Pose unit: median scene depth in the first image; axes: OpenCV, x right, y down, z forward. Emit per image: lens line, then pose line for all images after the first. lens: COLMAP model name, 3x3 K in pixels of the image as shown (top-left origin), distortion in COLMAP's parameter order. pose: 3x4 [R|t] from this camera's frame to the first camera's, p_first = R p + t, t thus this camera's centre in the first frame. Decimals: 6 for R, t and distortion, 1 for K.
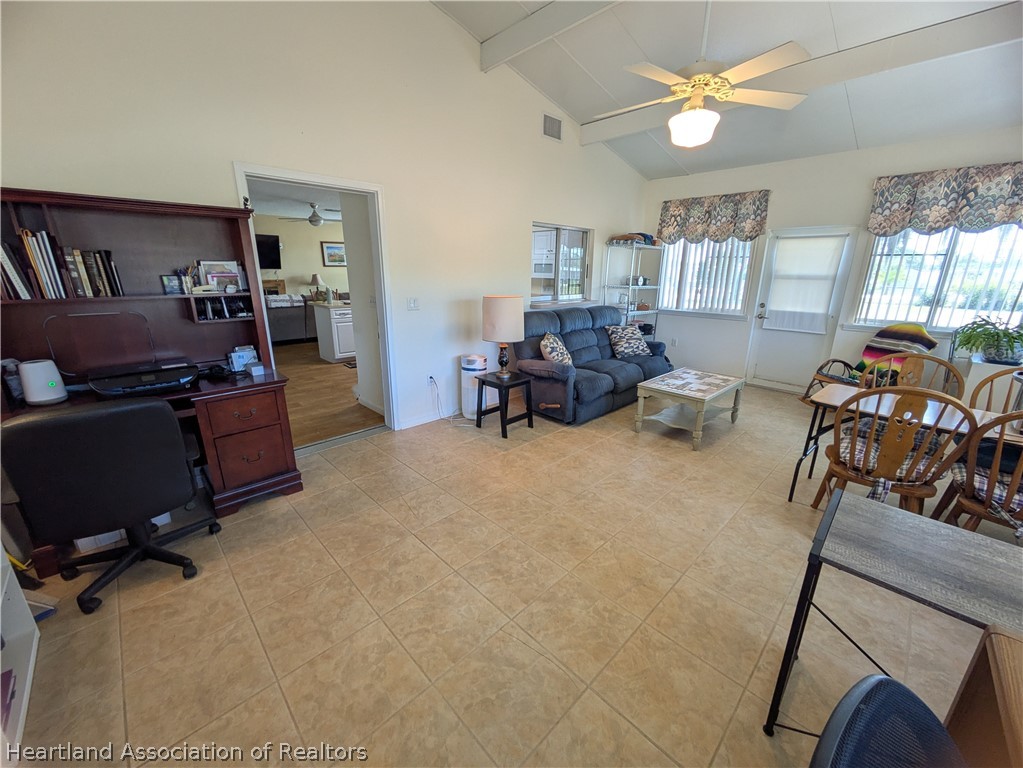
lens RADIAL K [[404.7, 0, 517.6], [0, 404.7, 389.9], [0, 0, 1]] dist [-0.000310, 0.000873]
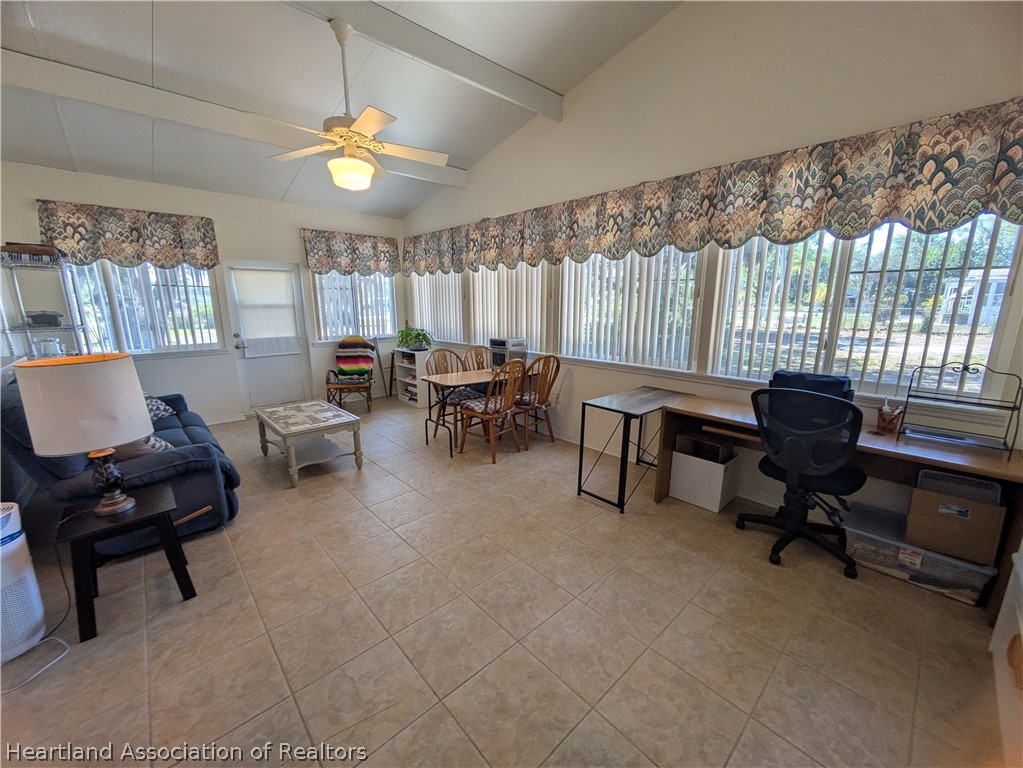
lens RADIAL K [[404.7, 0, 513.6], [0, 404.7, 385.0], [0, 0, 1]] dist [-0.000310, 0.000873]
pose [[0.033107, -0.215325, 0.975981, -0.420212], [0.286892, 0.937468, 0.197097, -0.117868], [-0.957391, 0.273476, 0.092812, 0.365264]]
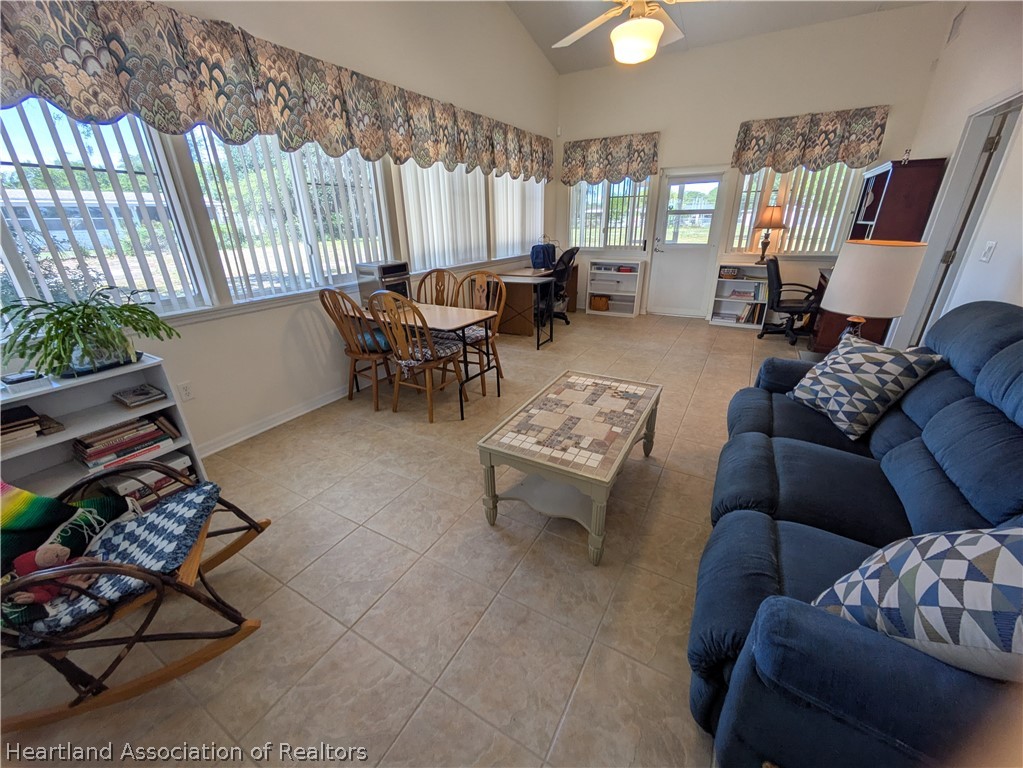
lens RADIAL K [[404.7, 0, 510.1], [0, 404.7, 384.1], [0, 0, 1]] dist [-0.000310, 0.000873]
pose [[-0.965989, 0.099527, -0.238664, 0.588576], [-0.072155, 0.782554, 0.618387, -0.339135], [0.248313, 0.614575, -0.748757, 1.210903]]
